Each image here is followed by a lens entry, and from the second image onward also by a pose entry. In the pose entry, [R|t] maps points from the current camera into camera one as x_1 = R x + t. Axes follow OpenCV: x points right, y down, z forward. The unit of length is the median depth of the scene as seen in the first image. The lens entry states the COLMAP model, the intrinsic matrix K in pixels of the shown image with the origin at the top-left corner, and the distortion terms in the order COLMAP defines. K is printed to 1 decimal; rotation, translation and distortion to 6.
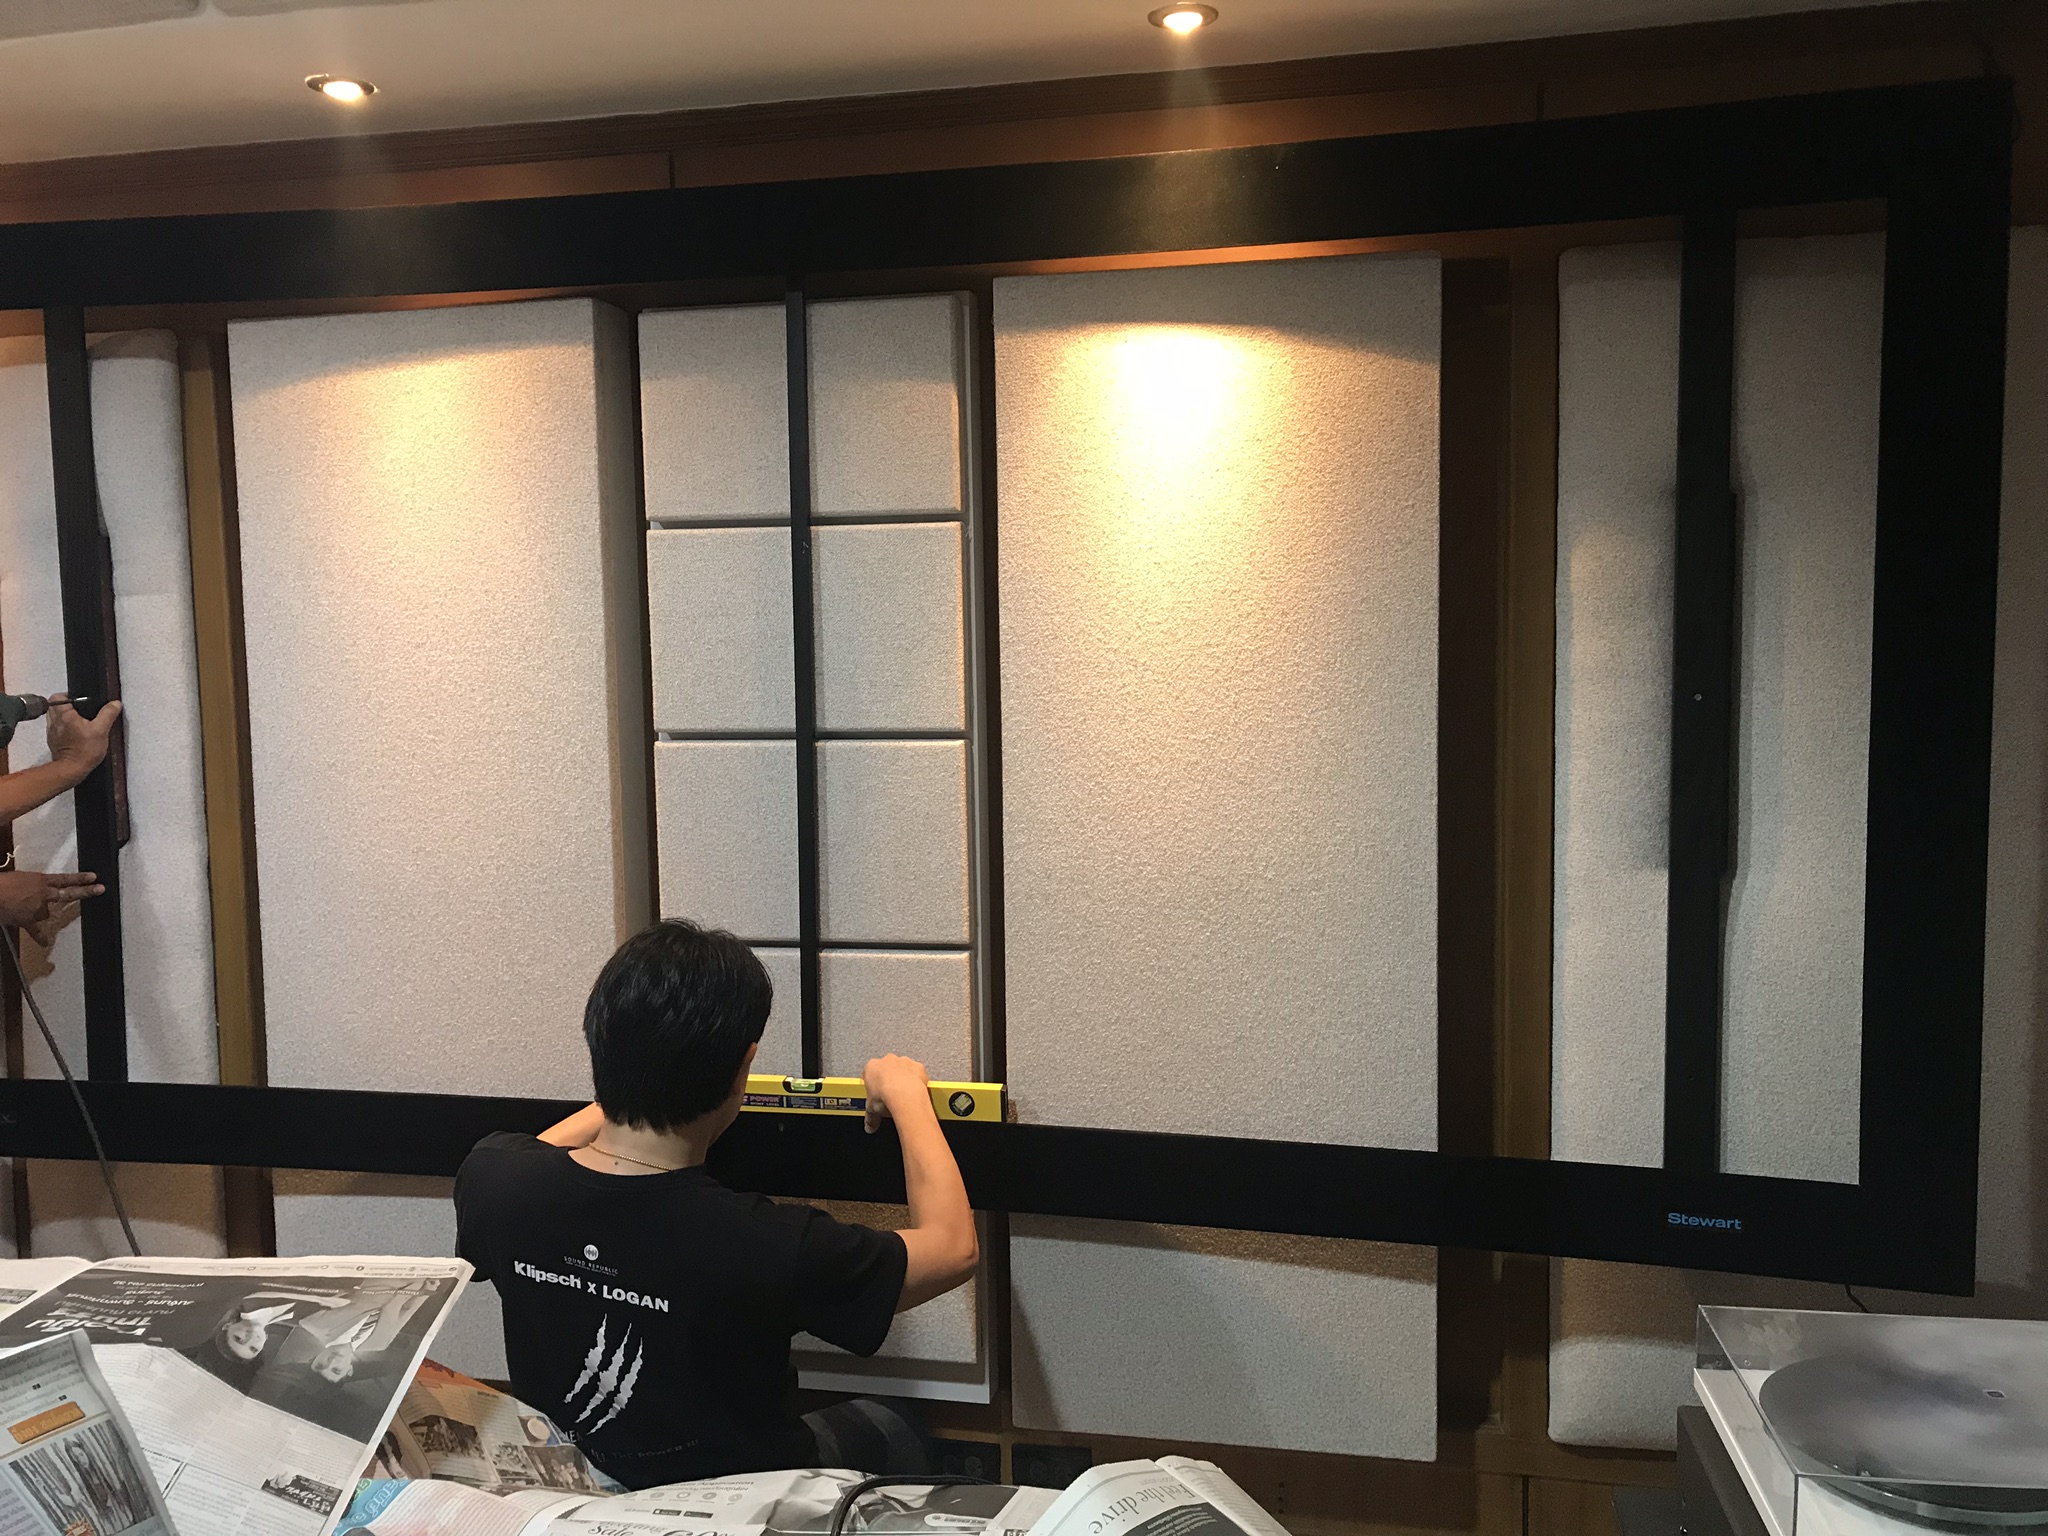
lens RADIAL K [[1378.8, 0, 1024.8], [0, 1378.8, 819.1], [0, 0, 1]] dist [0.039561, -0.048255]
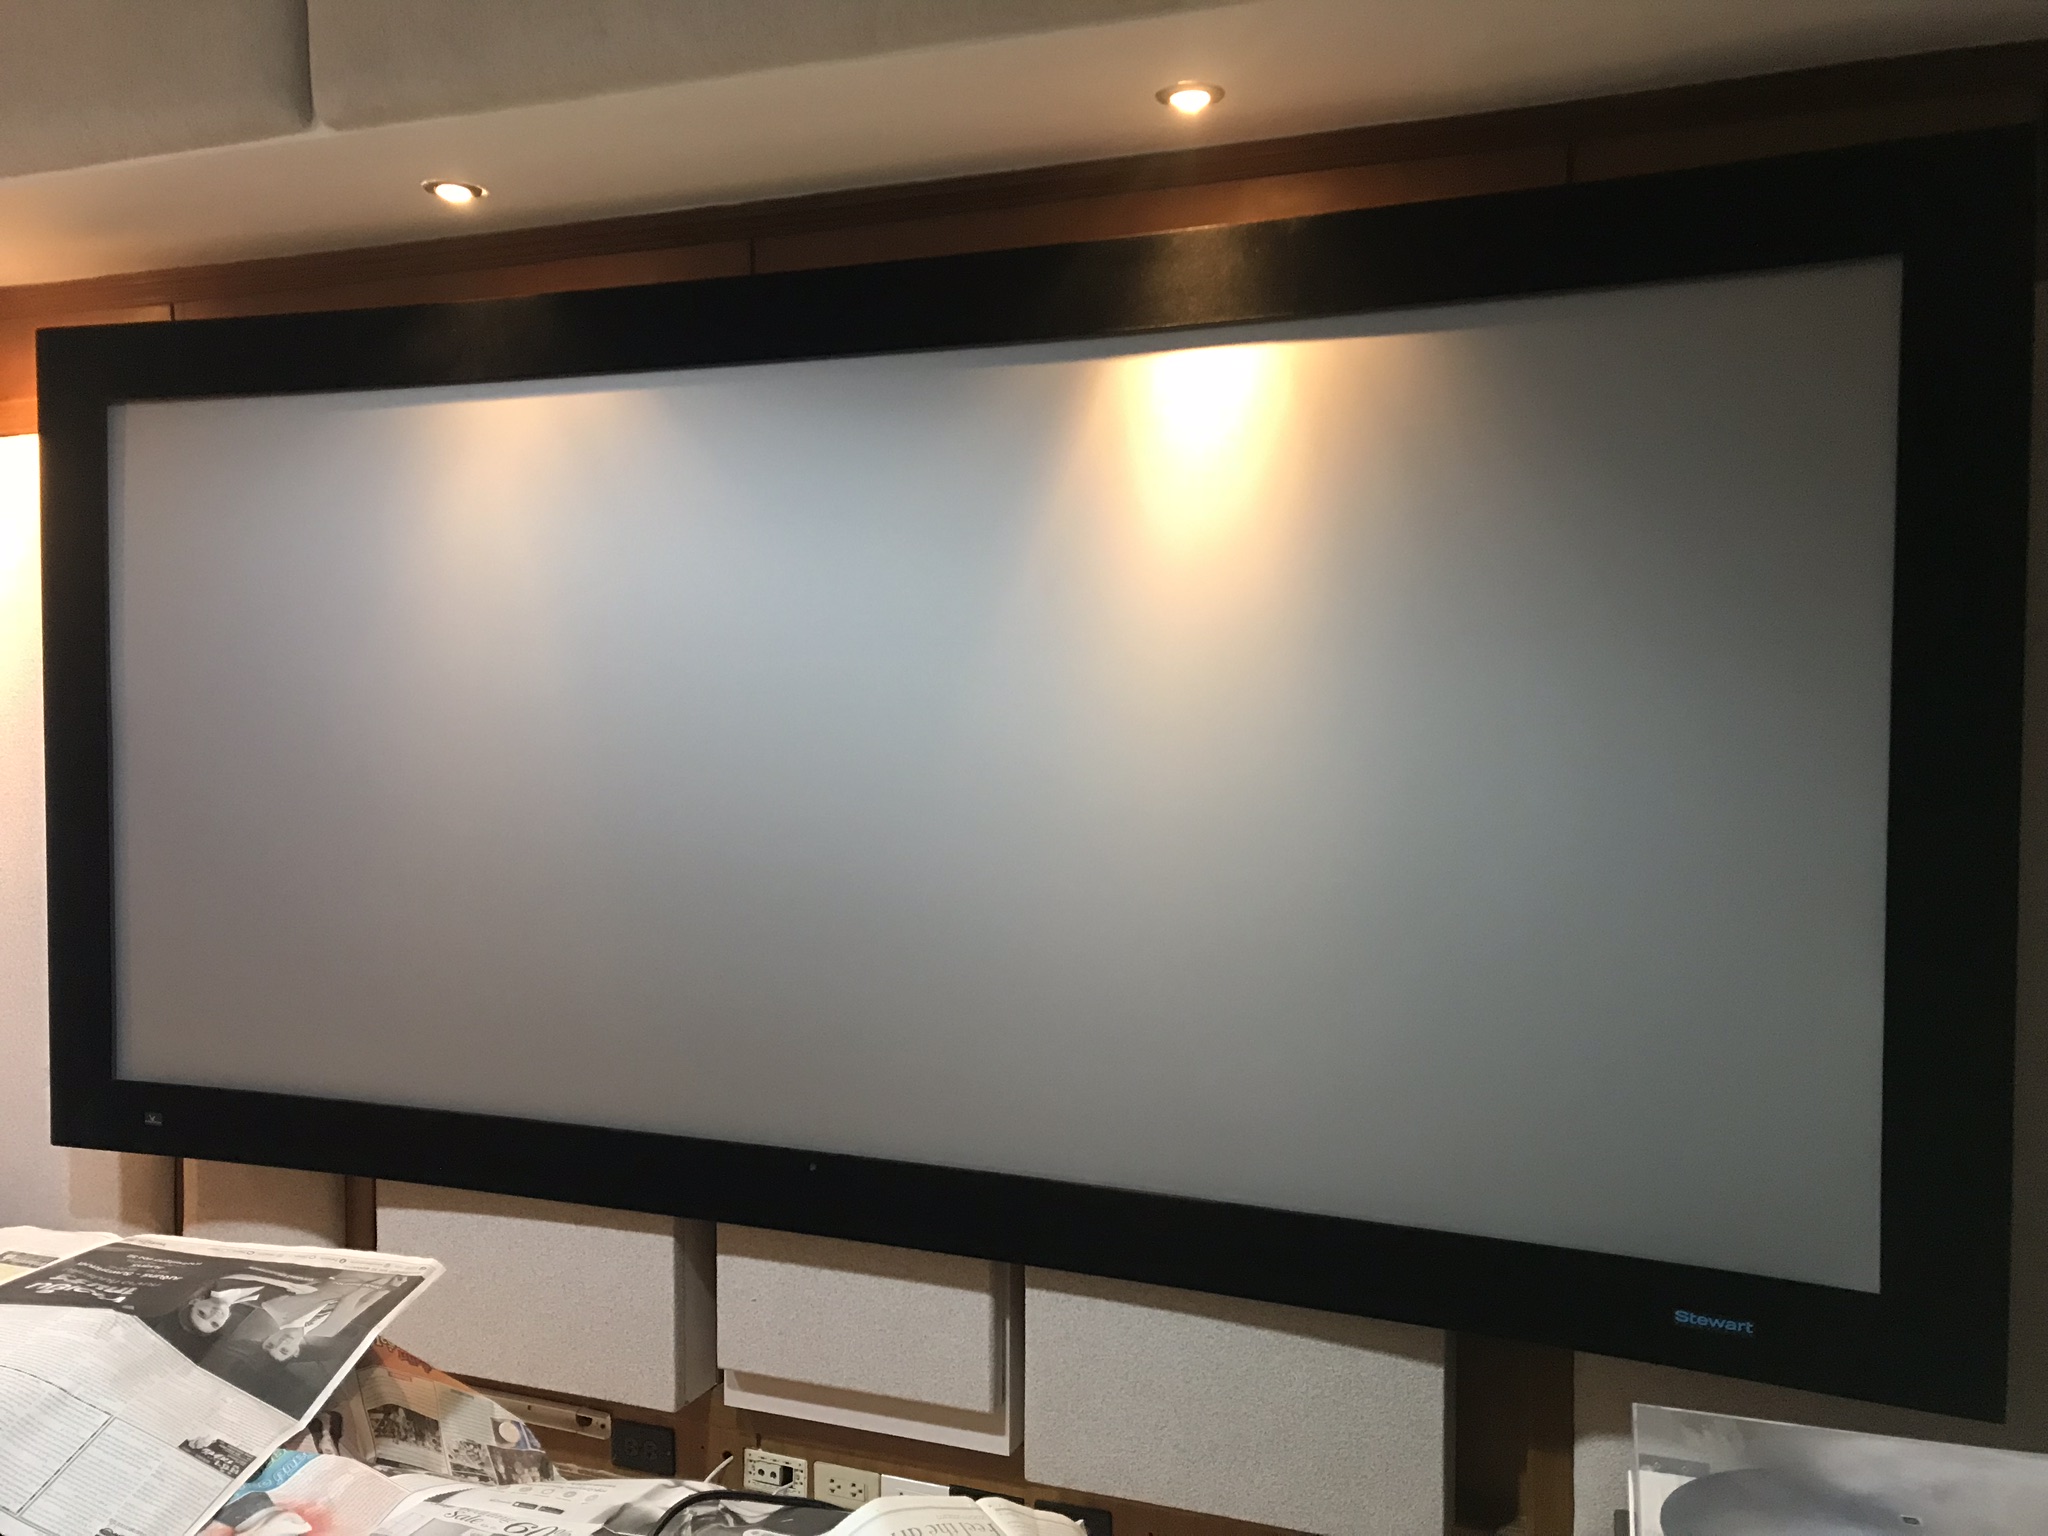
lens RADIAL K [[1378.8, 0, 1024.8], [0, 1378.8, 819.1], [0, 0, 1]] dist [0.039561, -0.048255]
pose [[0.990310, 0.029426, -0.135717, 0.212154], [-0.035094, 0.998601, -0.039559, 0.002021], [0.134363, 0.043938, 0.989958, -0.022330]]
